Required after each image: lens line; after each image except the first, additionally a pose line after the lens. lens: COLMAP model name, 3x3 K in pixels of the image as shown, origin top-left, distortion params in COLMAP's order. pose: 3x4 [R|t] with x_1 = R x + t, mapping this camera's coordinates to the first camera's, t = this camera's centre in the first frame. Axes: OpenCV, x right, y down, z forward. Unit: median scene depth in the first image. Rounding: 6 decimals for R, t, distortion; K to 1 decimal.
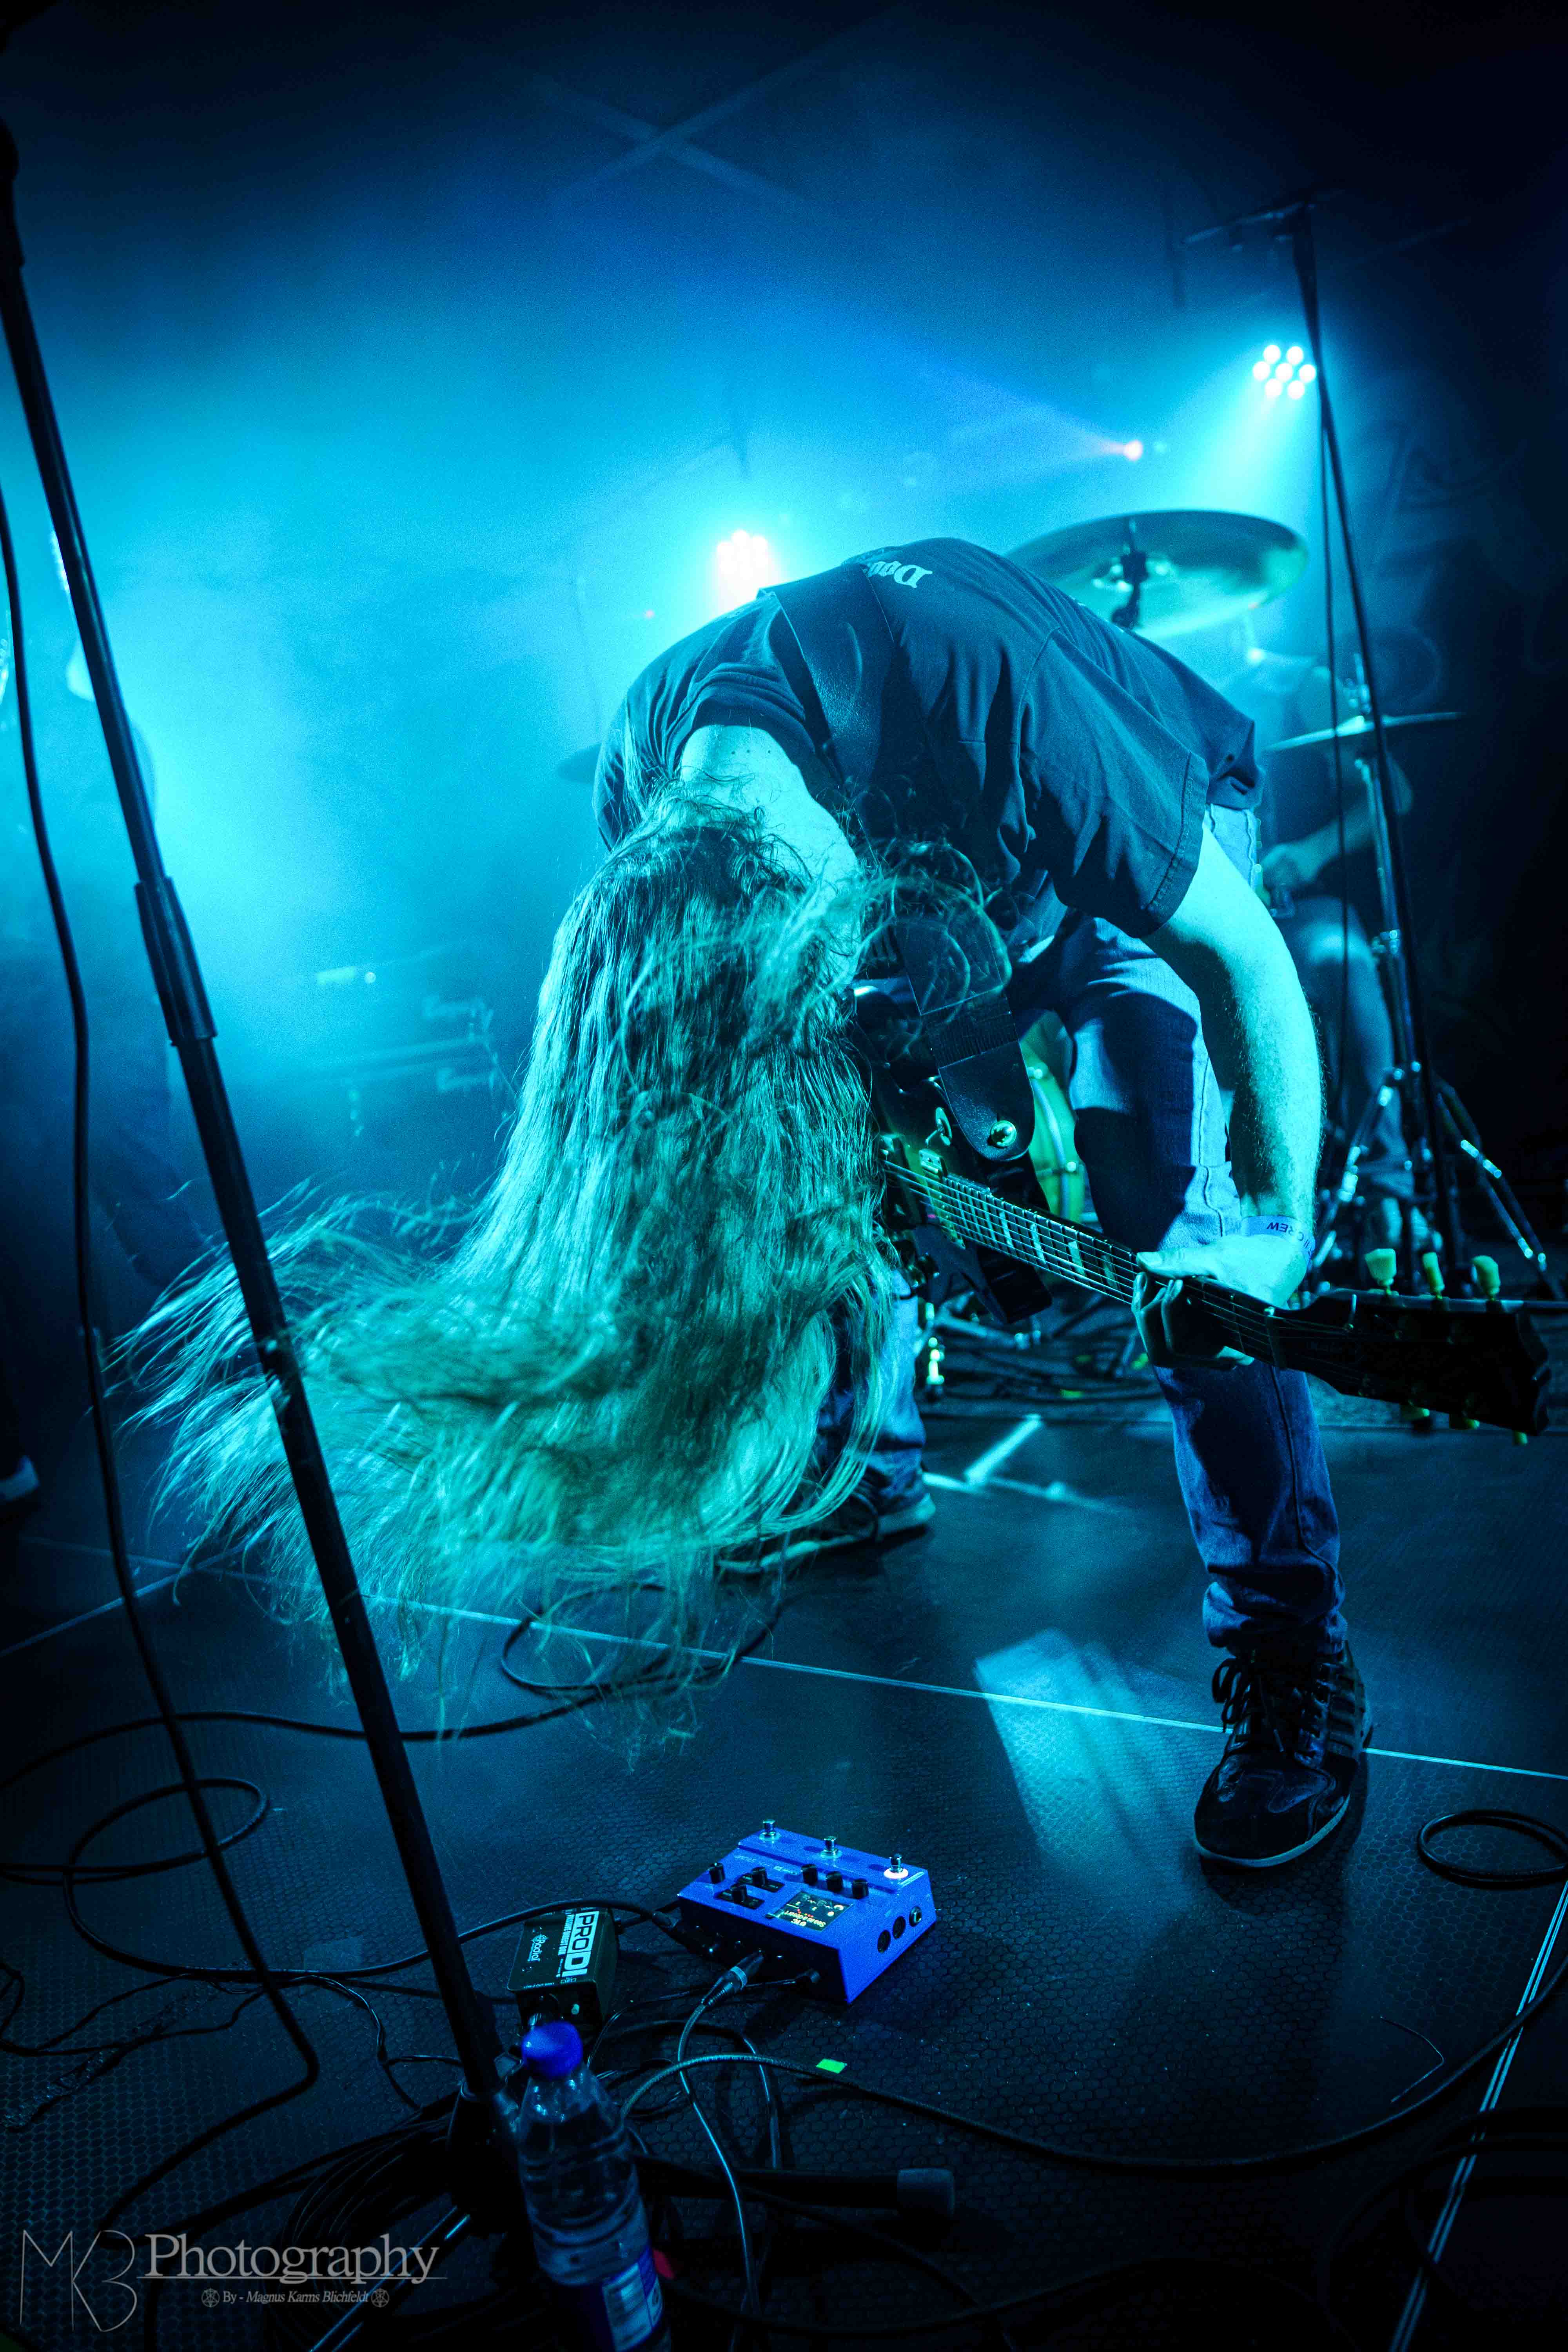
lens RADIAL K [[1653.5, 0, 778.6], [0, 1653.5, 1177.5], [0, 0, 1]] dist [-0.099905, 0.055469]
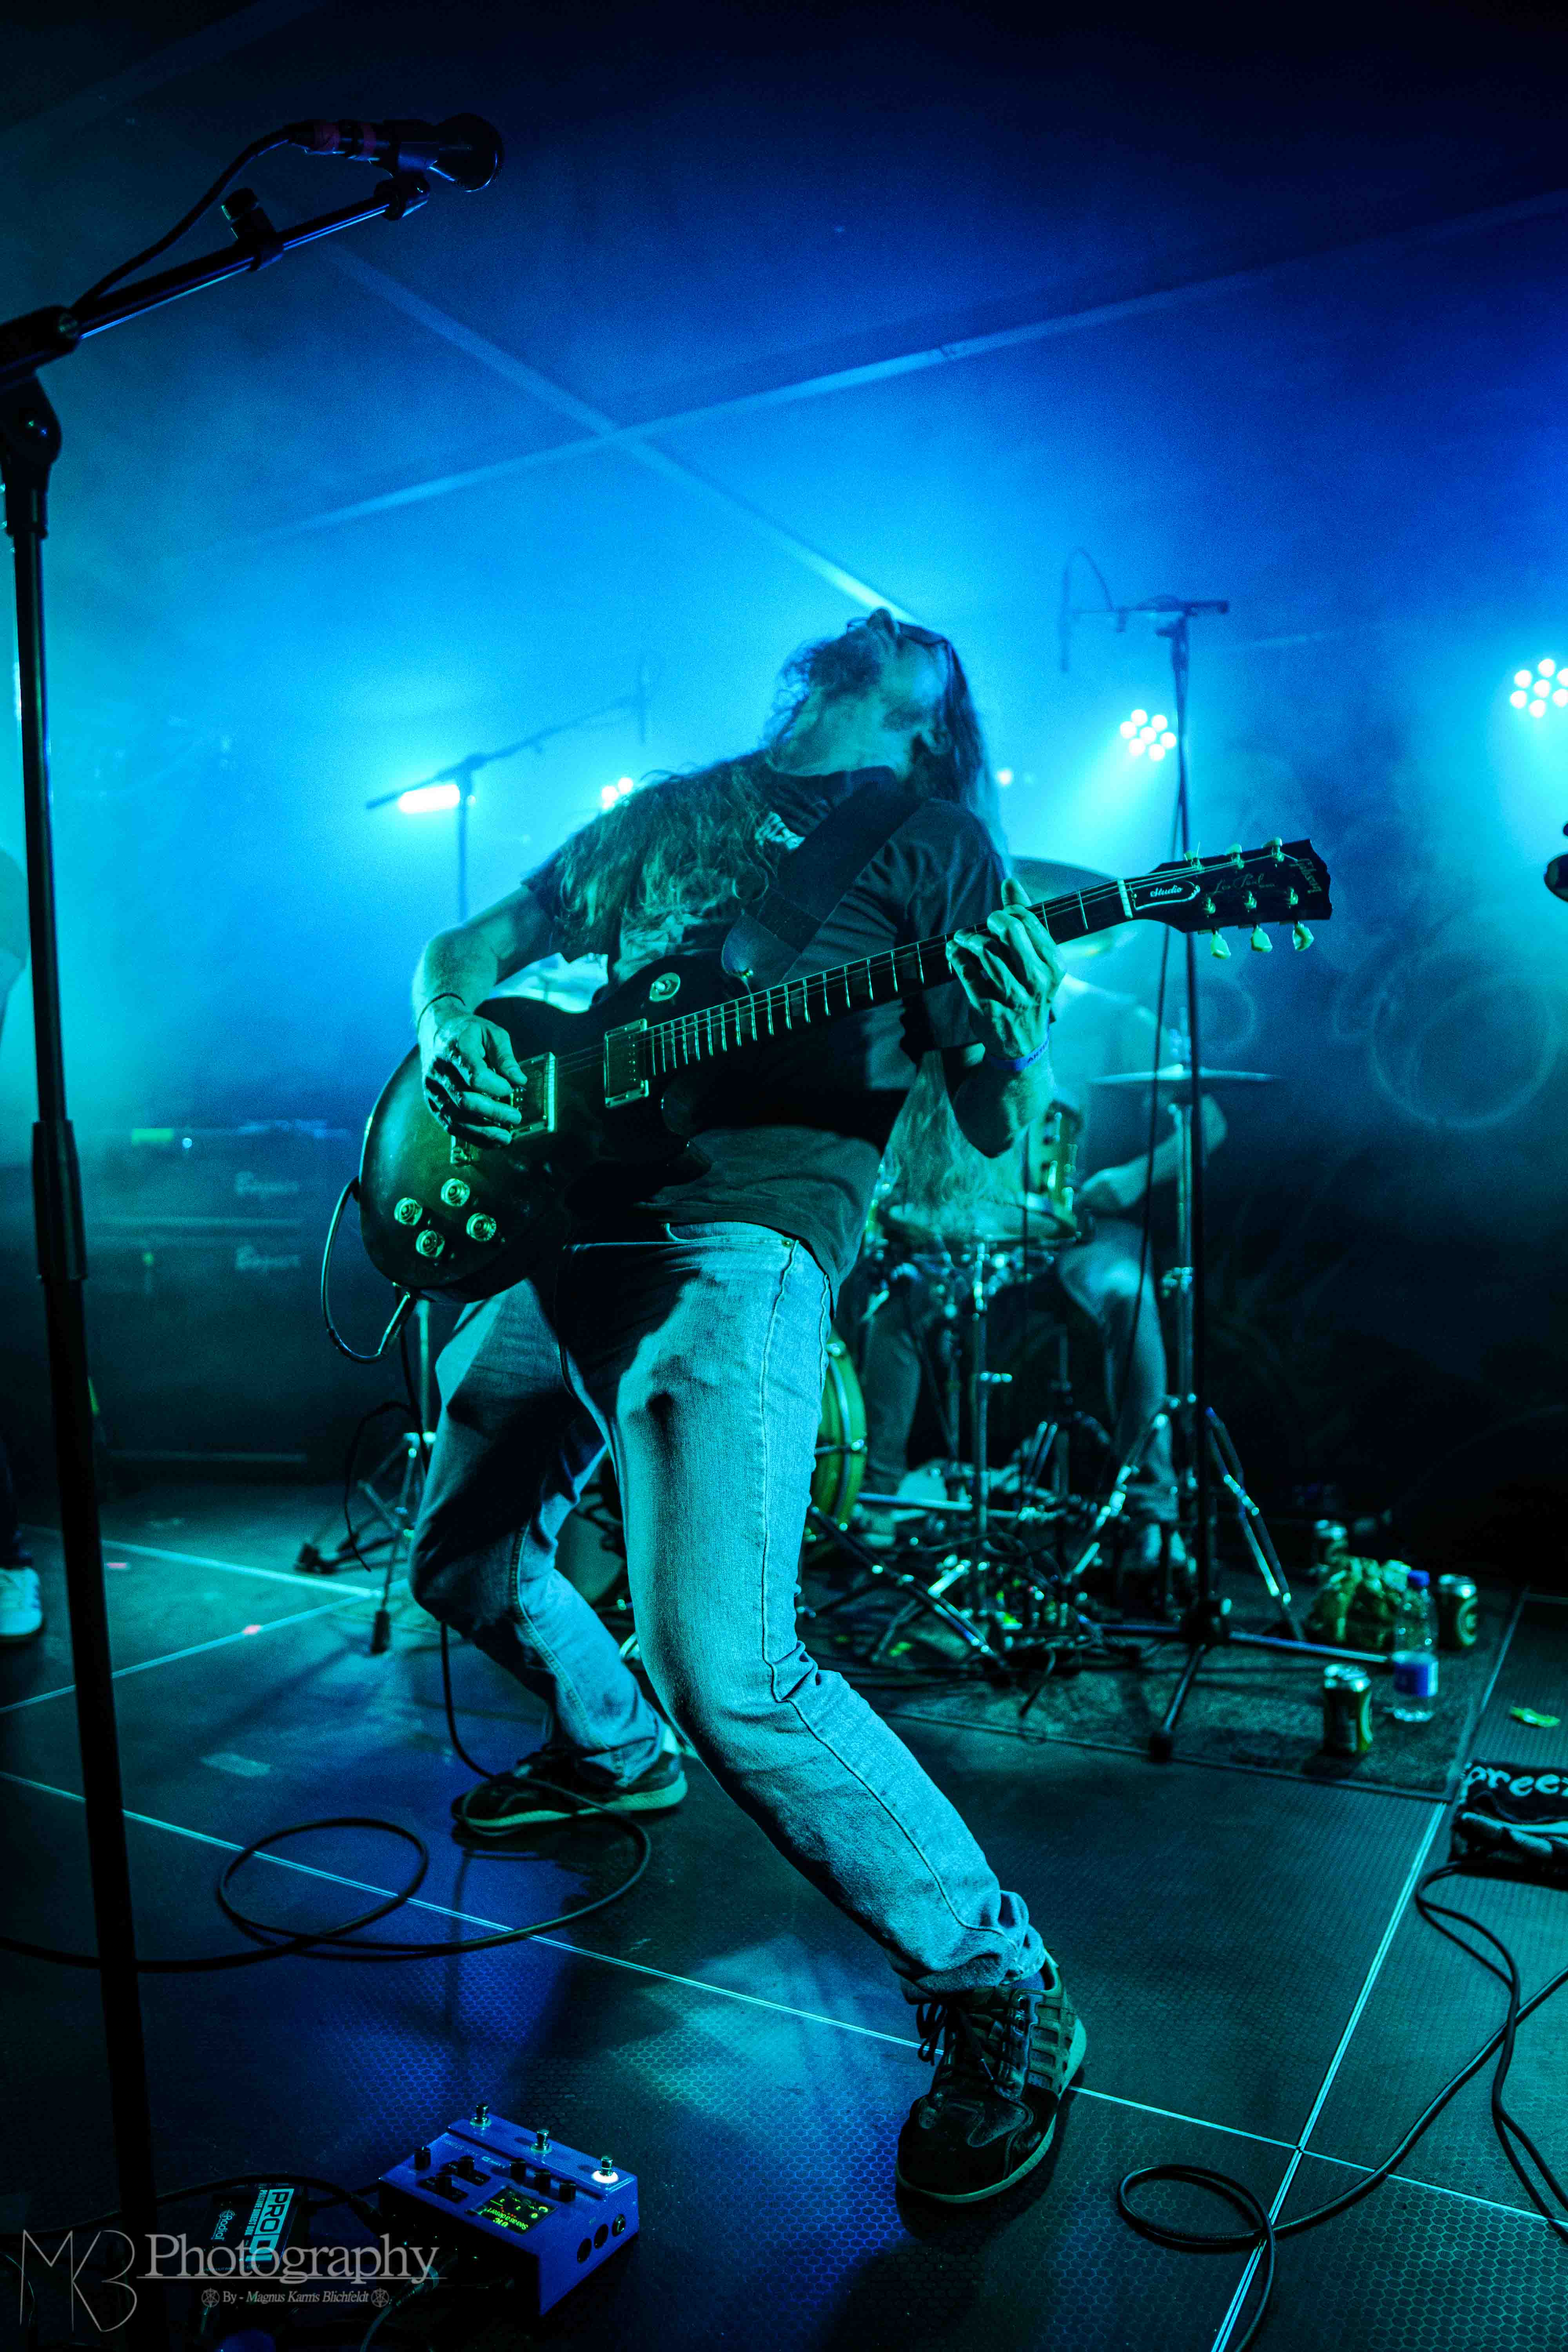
lens RADIAL K [[1653.5, 0, 785.0], [0, 1653.5, 1179.7], [0, 0, 1]] dist [-0.099905, 0.055469]
pose [[0.980416, 0.156867, 0.119067, -0.016223], [-0.139754, 0.980158, -0.140570, -0.023093], [-0.138755, 0.121177, 0.982885, -0.024477]]
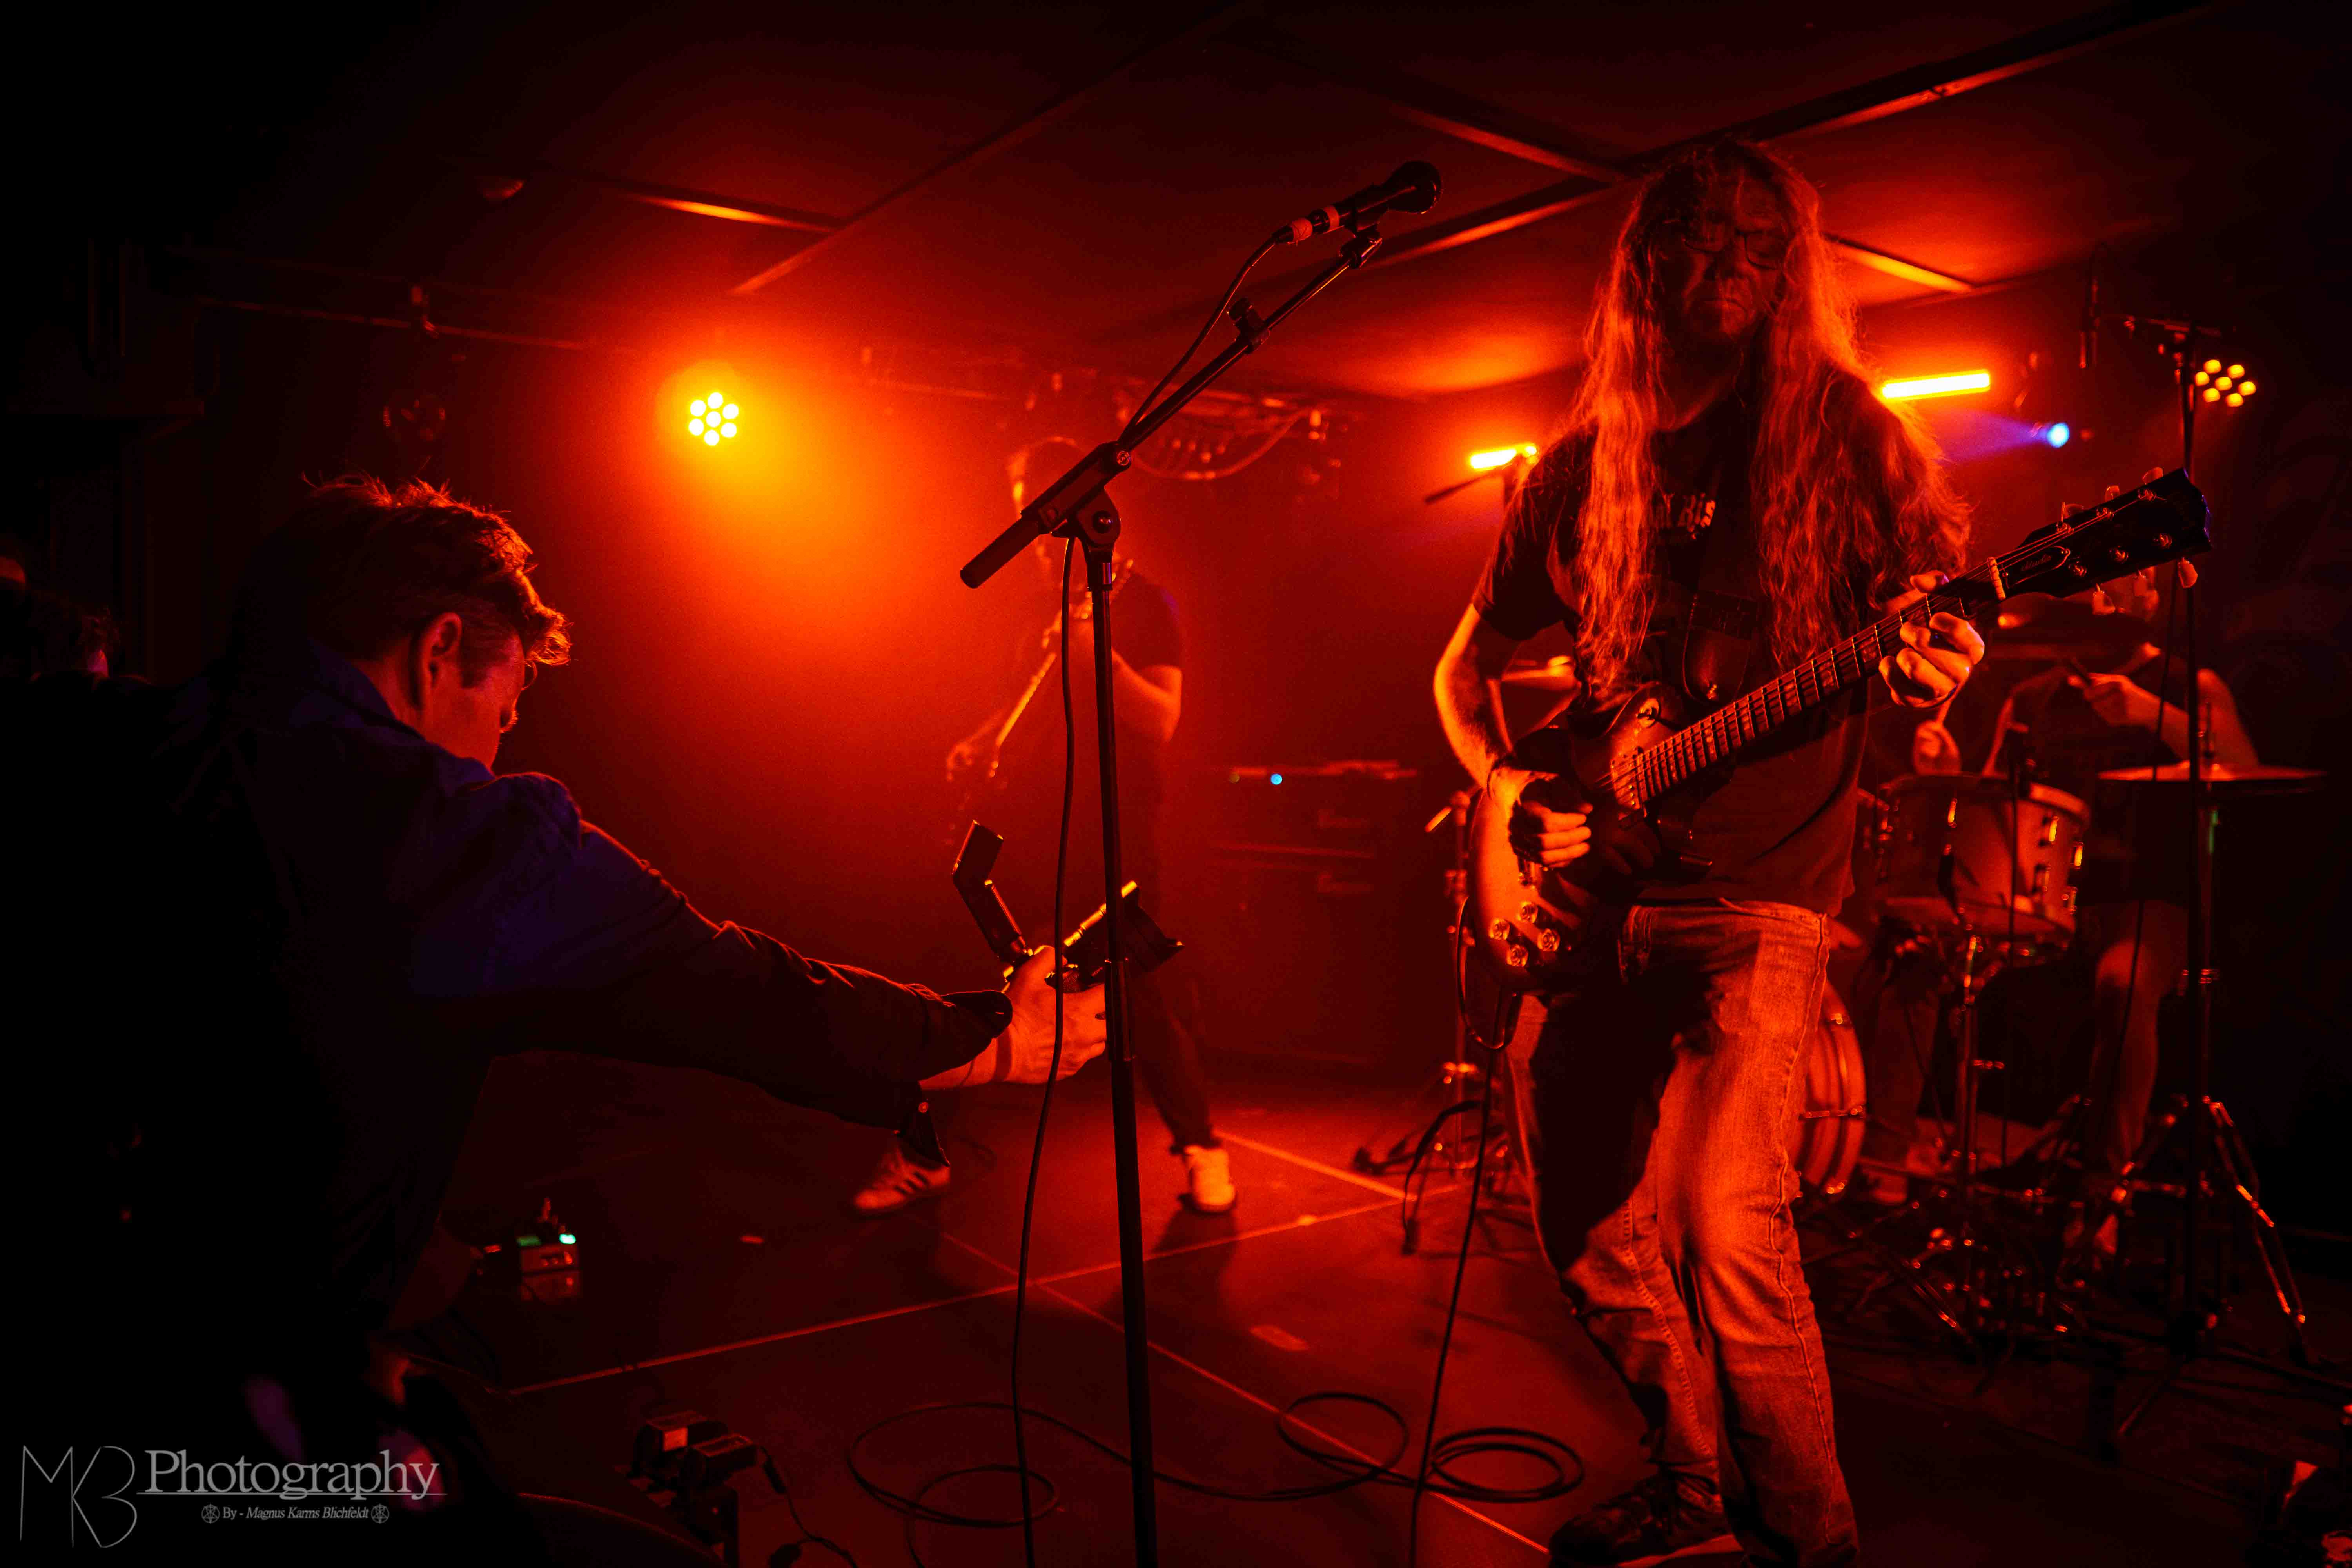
lens RADIAL K [[1653.5, 0, 1165.7], [0, 1653.5, 778.1], [0, 0, 1]] dist [-0.099905, 0.055469]
pose [[0.936481, 0.175780, -0.303487, 0.048250], [-0.197640, 0.979348, -0.042626, -0.108207], [0.289727, 0.099900, 0.951882, -0.210123]]
